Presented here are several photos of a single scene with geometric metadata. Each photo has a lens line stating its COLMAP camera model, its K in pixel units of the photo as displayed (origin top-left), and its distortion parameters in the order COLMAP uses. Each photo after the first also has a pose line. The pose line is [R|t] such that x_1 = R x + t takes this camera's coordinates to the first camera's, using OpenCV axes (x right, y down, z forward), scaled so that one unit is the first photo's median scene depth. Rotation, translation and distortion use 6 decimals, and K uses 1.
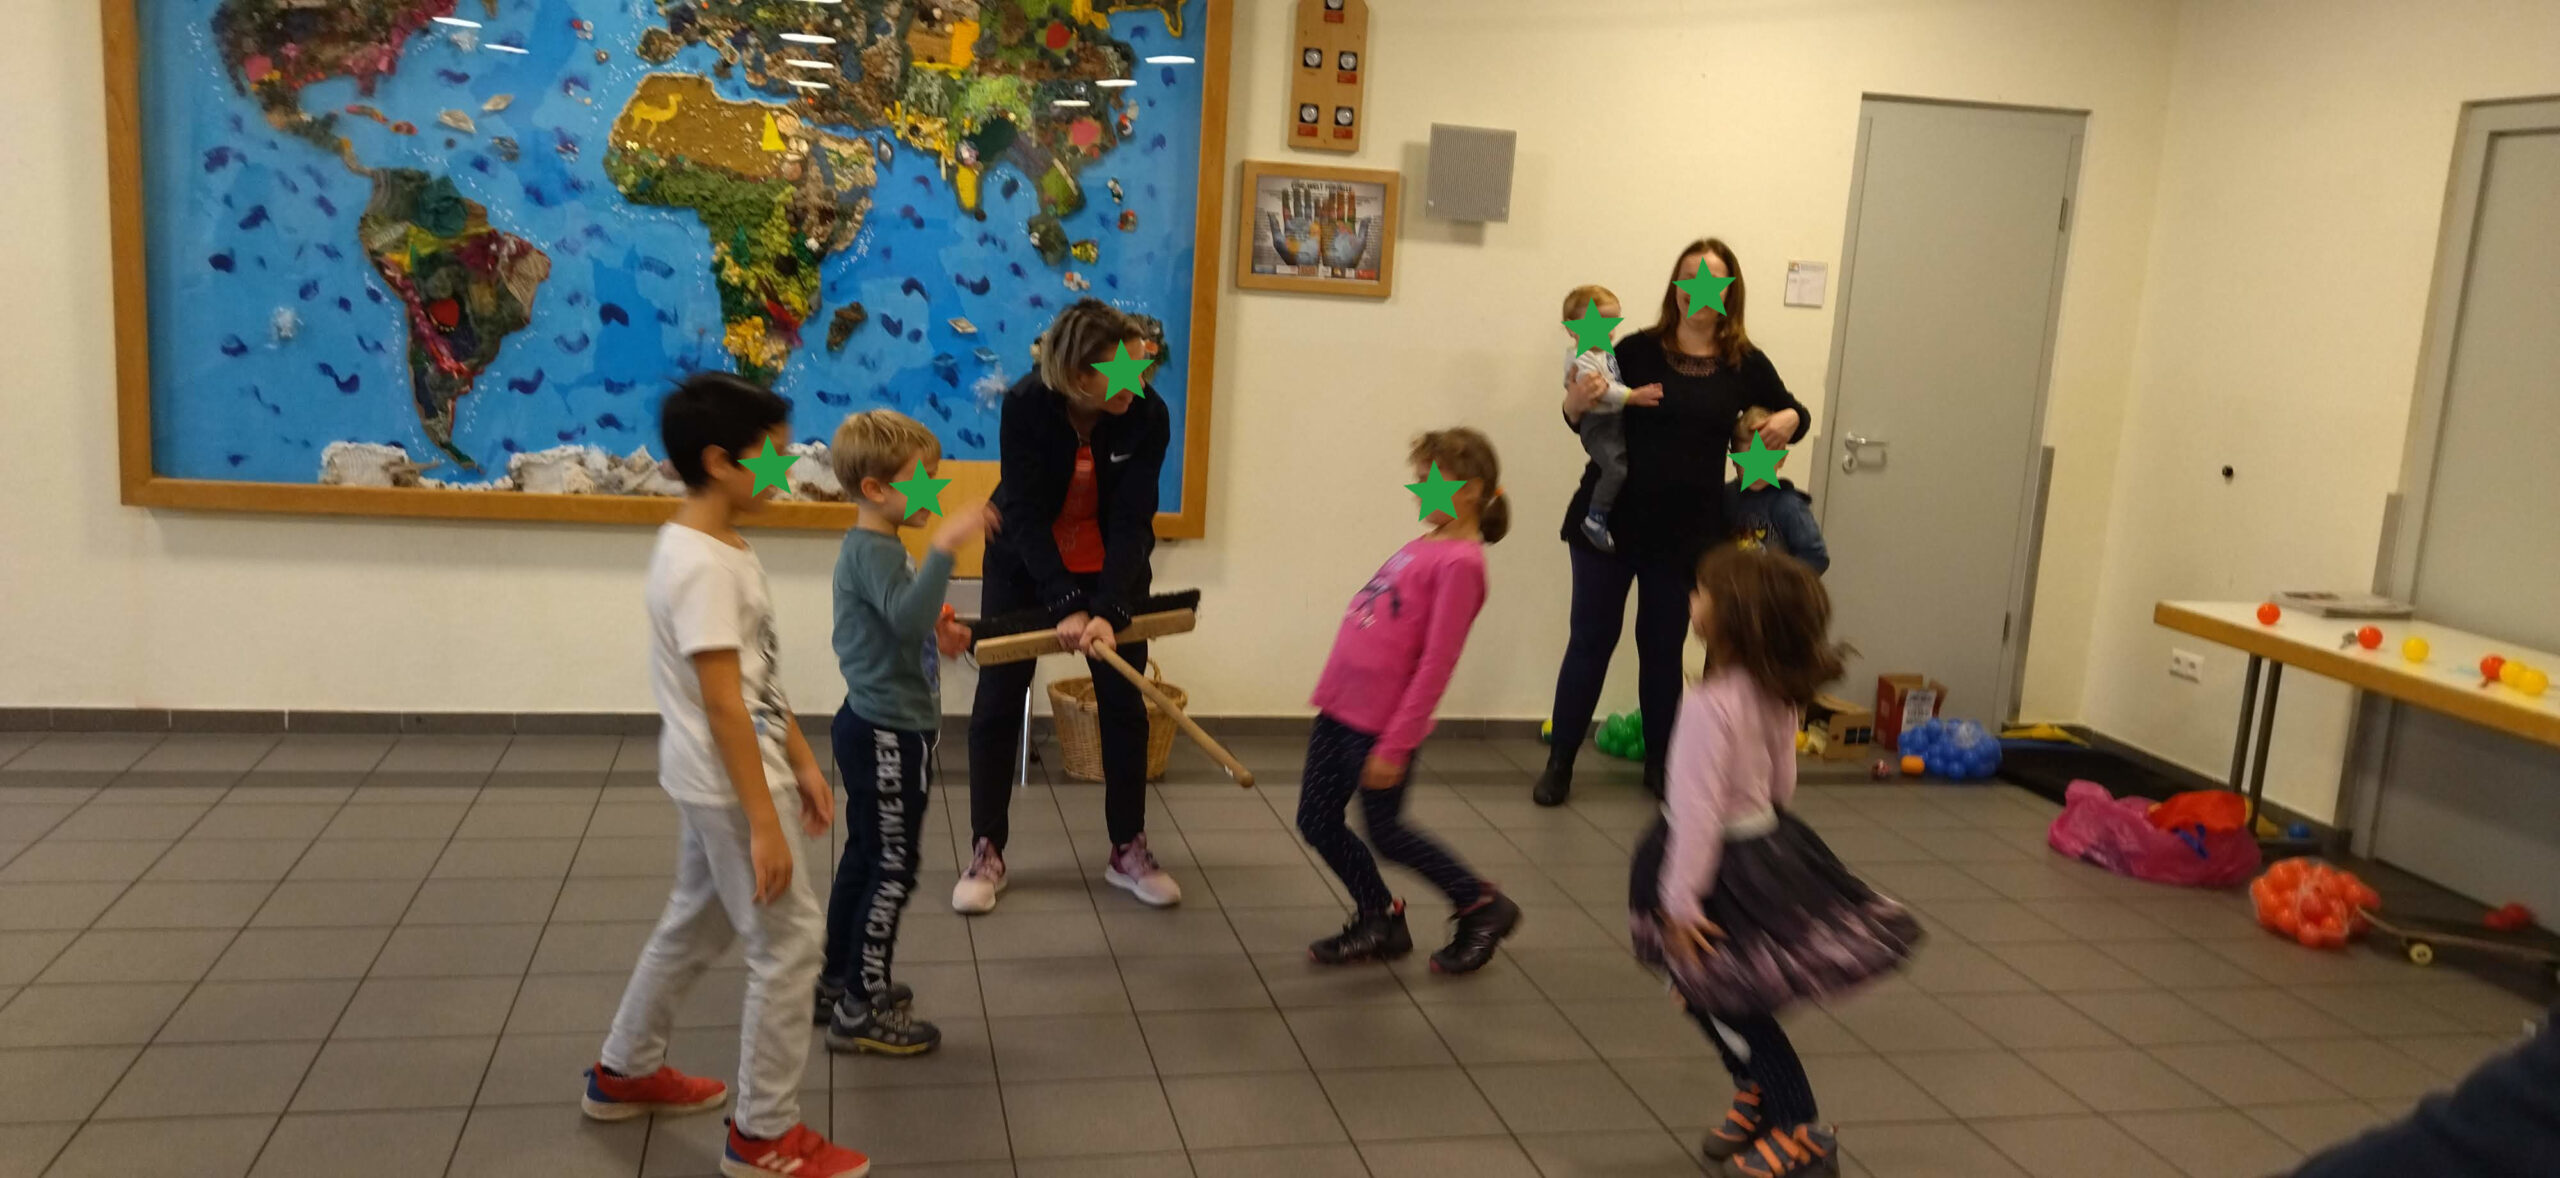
lens RADIAL K [[1930.1, 0, 1279.7], [0, 1930.1, 599.3], [0, 0, 1]] dist [0.087729, -0.142318]
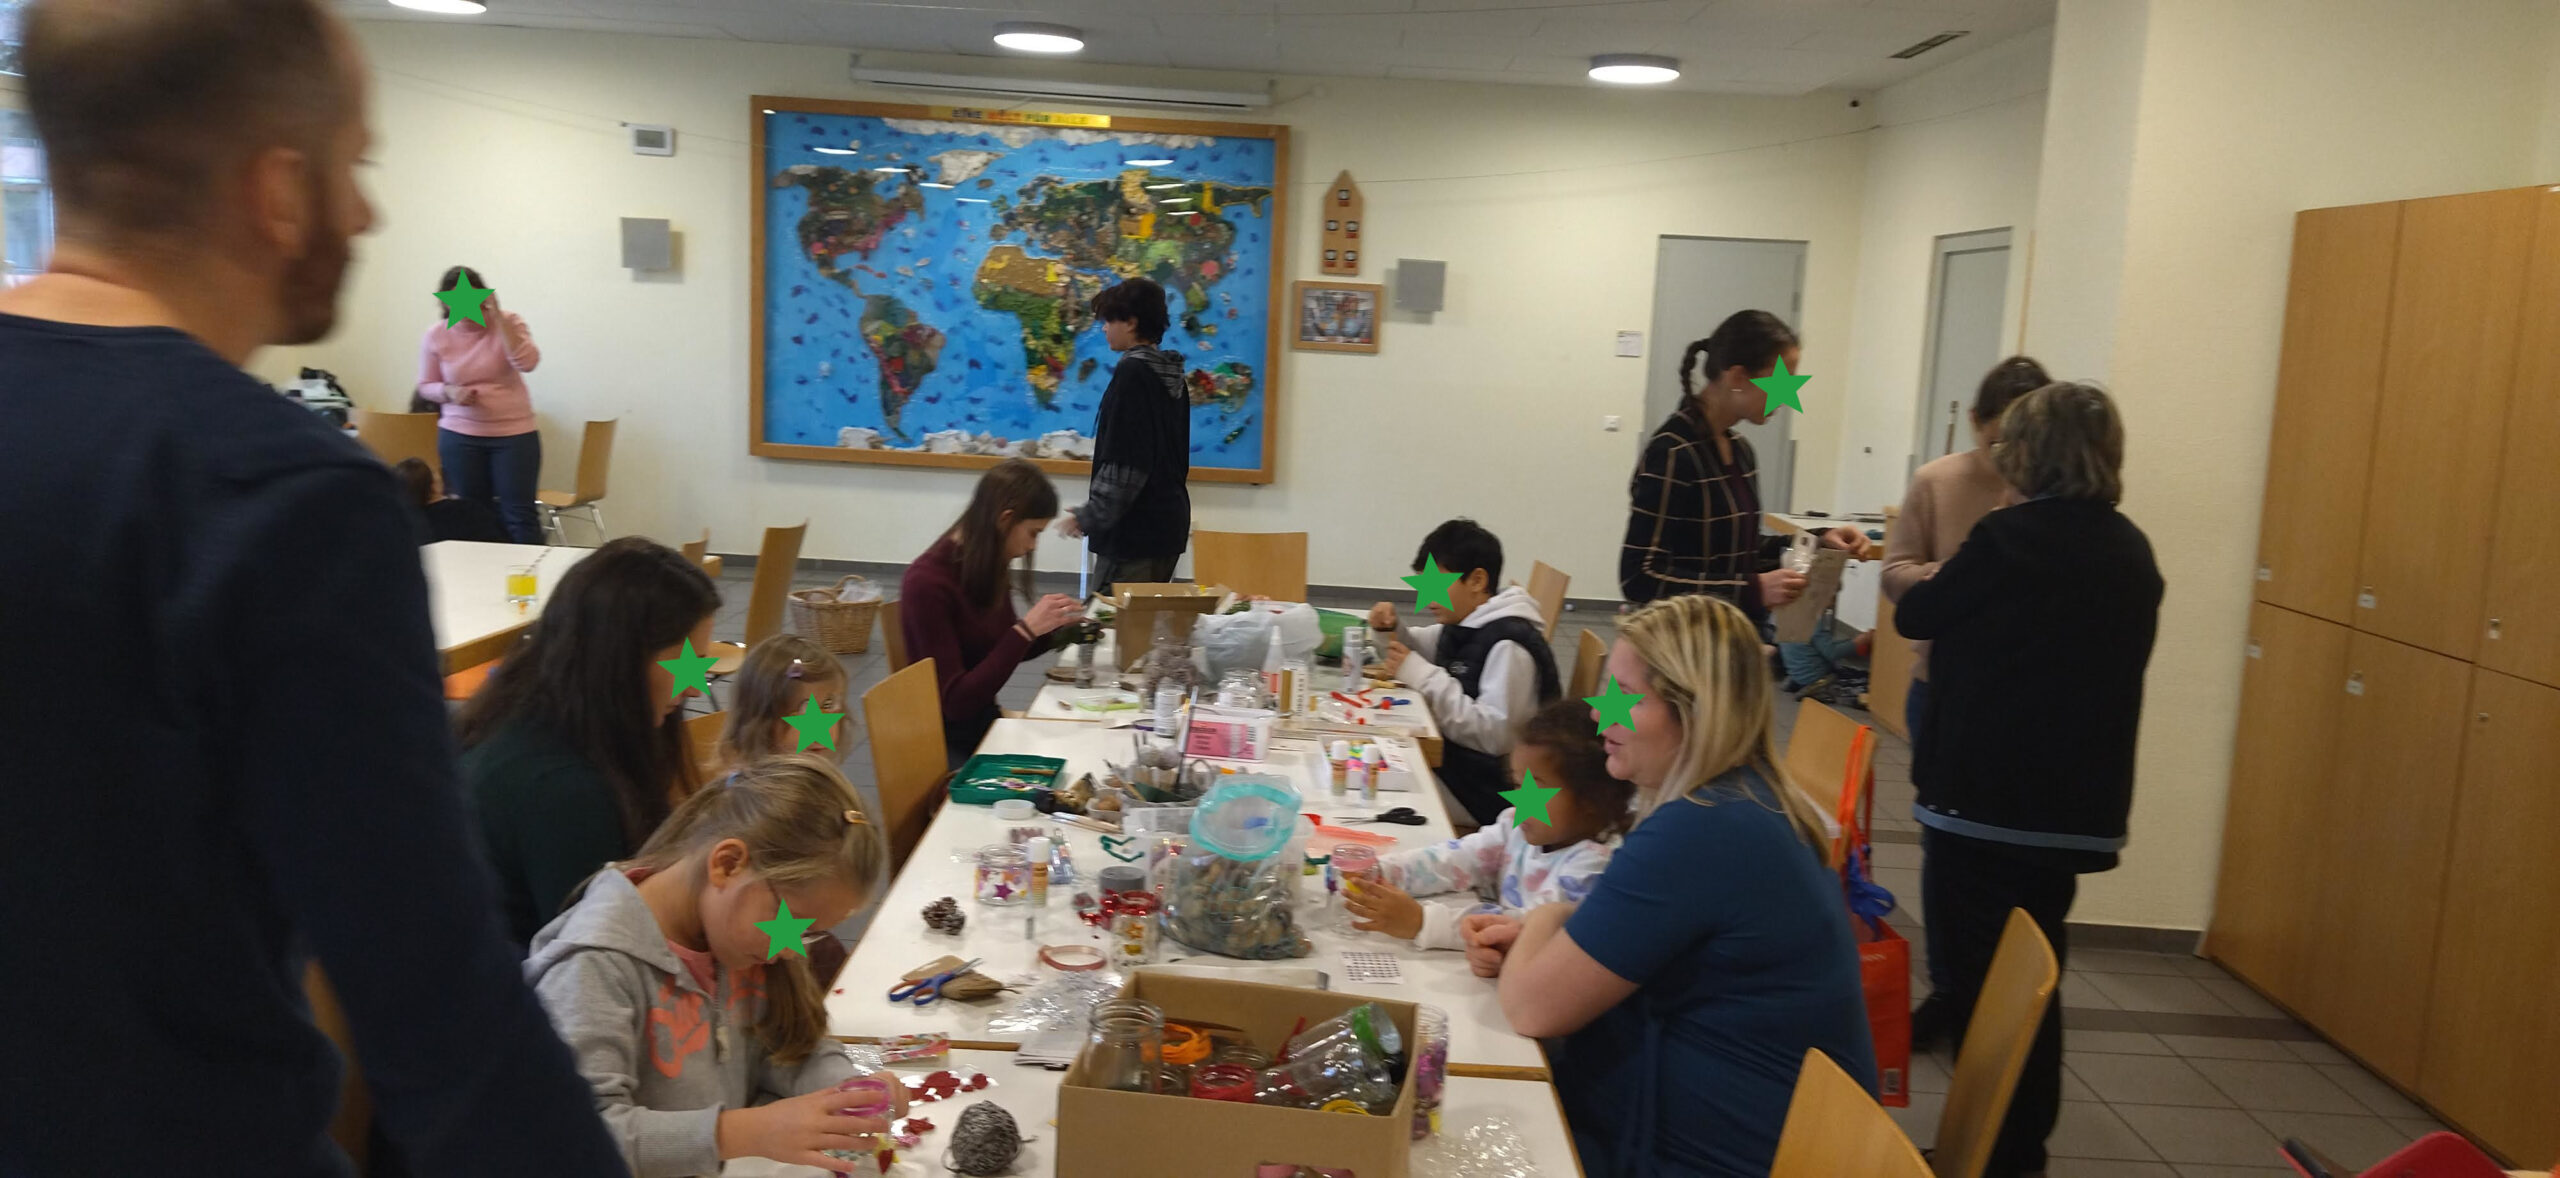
lens RADIAL K [[1930.1, 0, 1336.0], [0, 1930.1, 593.3], [0, 0, 1]] dist [0.087729, -0.142318]
pose [[0.969862, 0.018218, -0.242971, 0.498536], [-0.031676, 0.998166, -0.051596, 0.176641], [0.241585, 0.057737, 0.968660, -0.812541]]
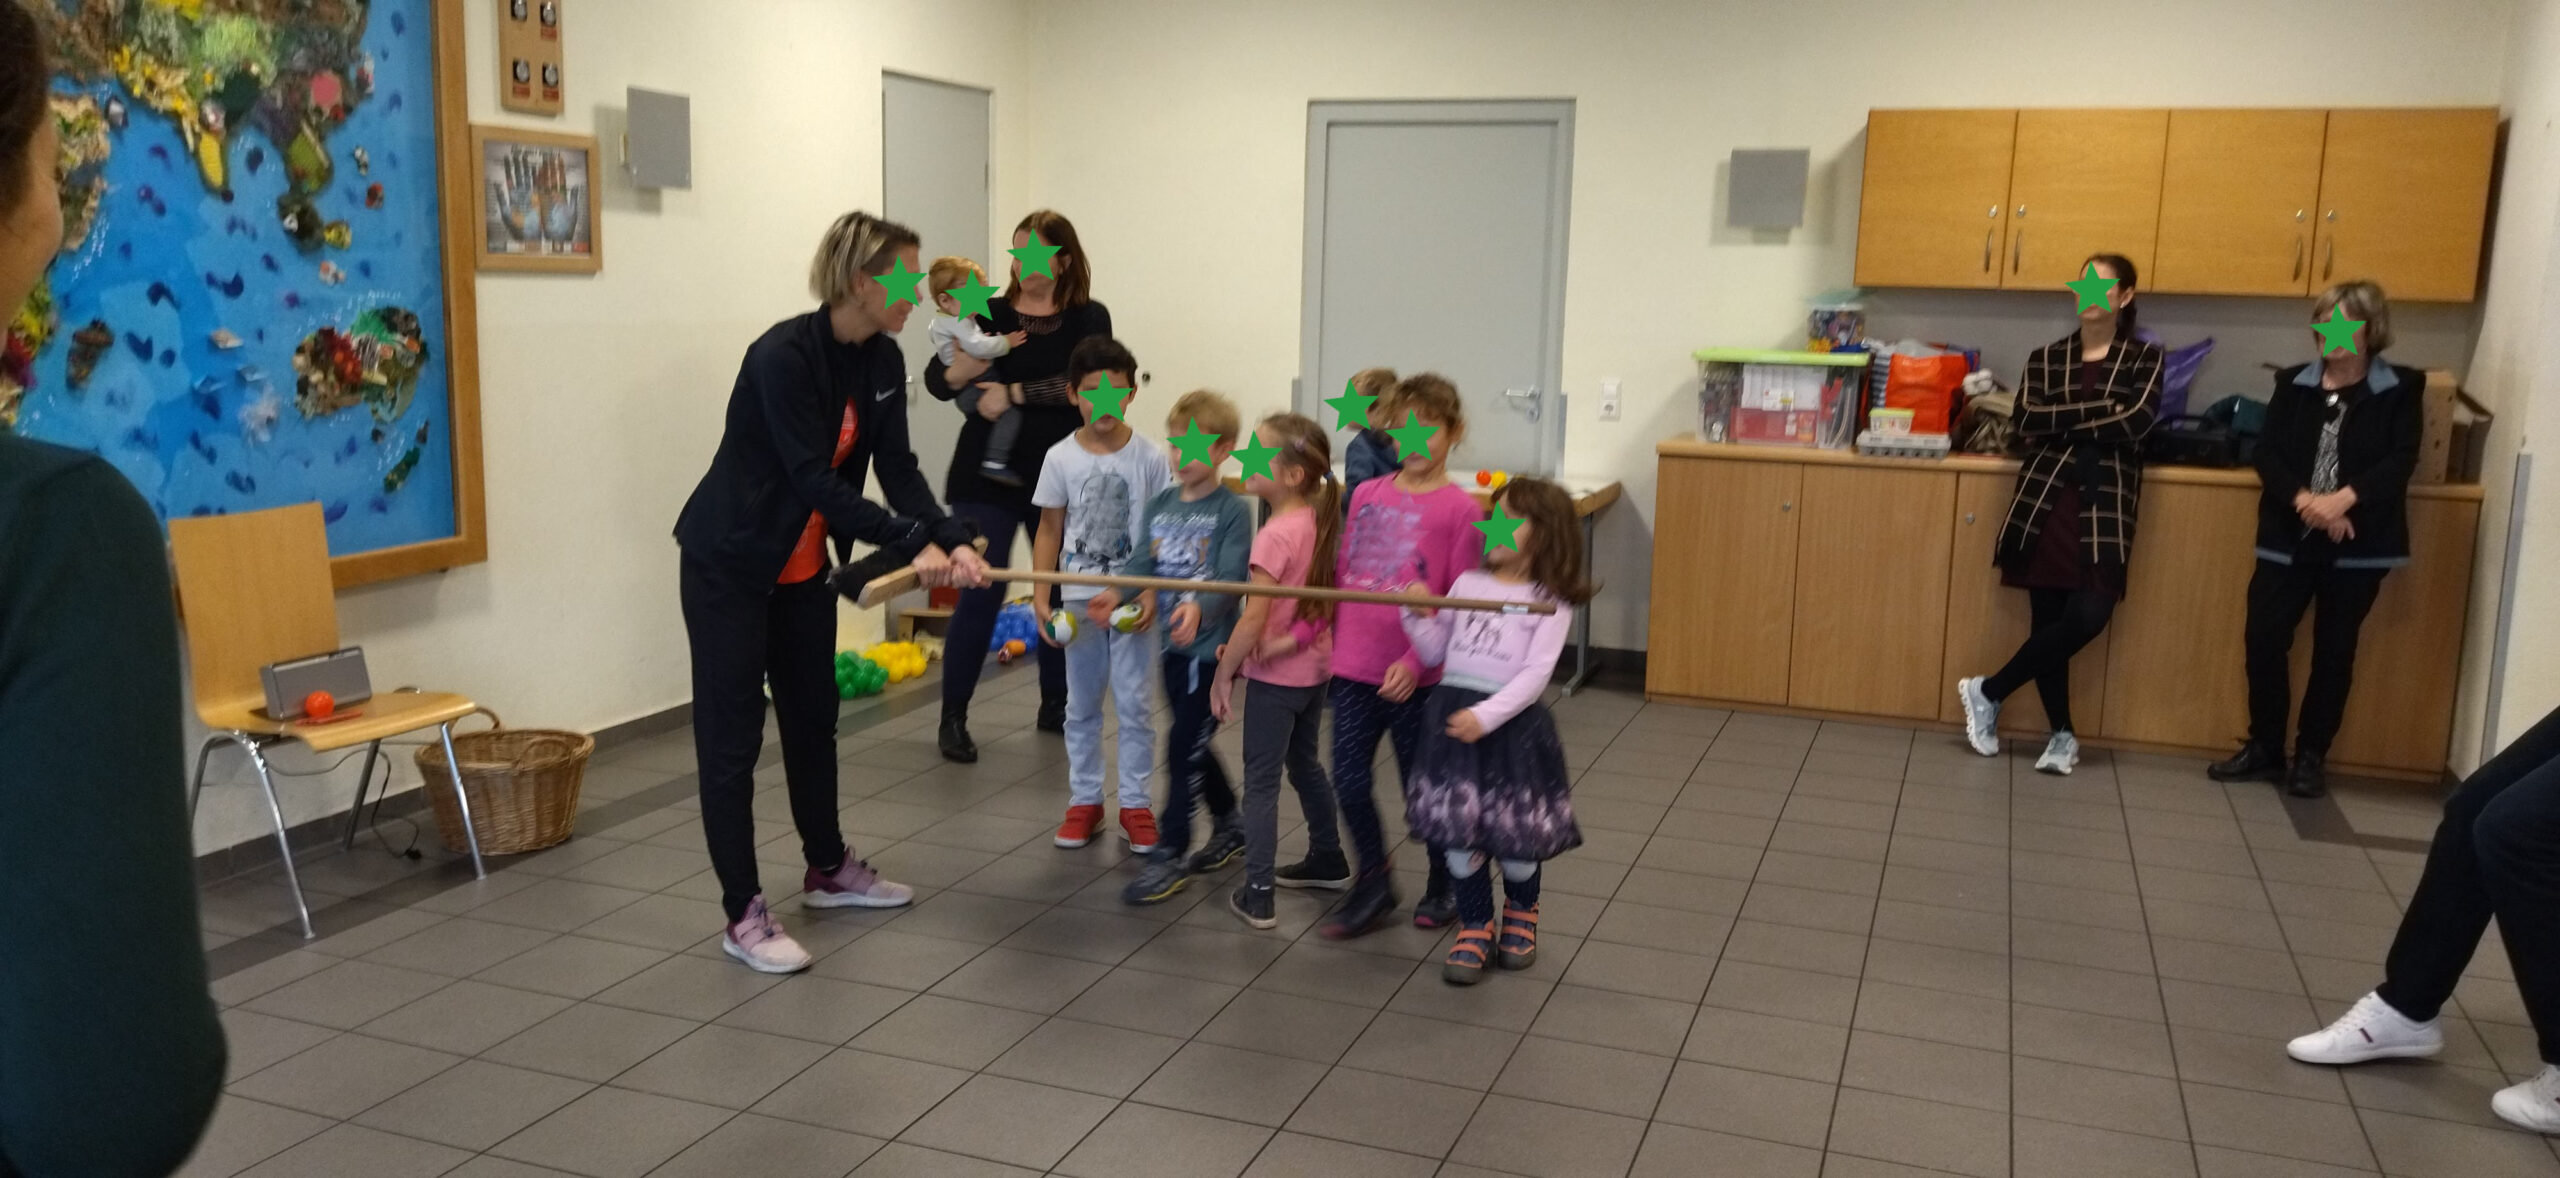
lens RADIAL K [[1930.1, 0, 1279.2], [0, 1930.1, 572.6], [0, 0, 1]] dist [0.087729, -0.142318]
pose [[0.545484, -0.179981, 0.818569, -0.599885], [0.152162, 0.981706, 0.114451, -0.076935], [-0.824193, 0.062124, 0.562891, 0.229620]]
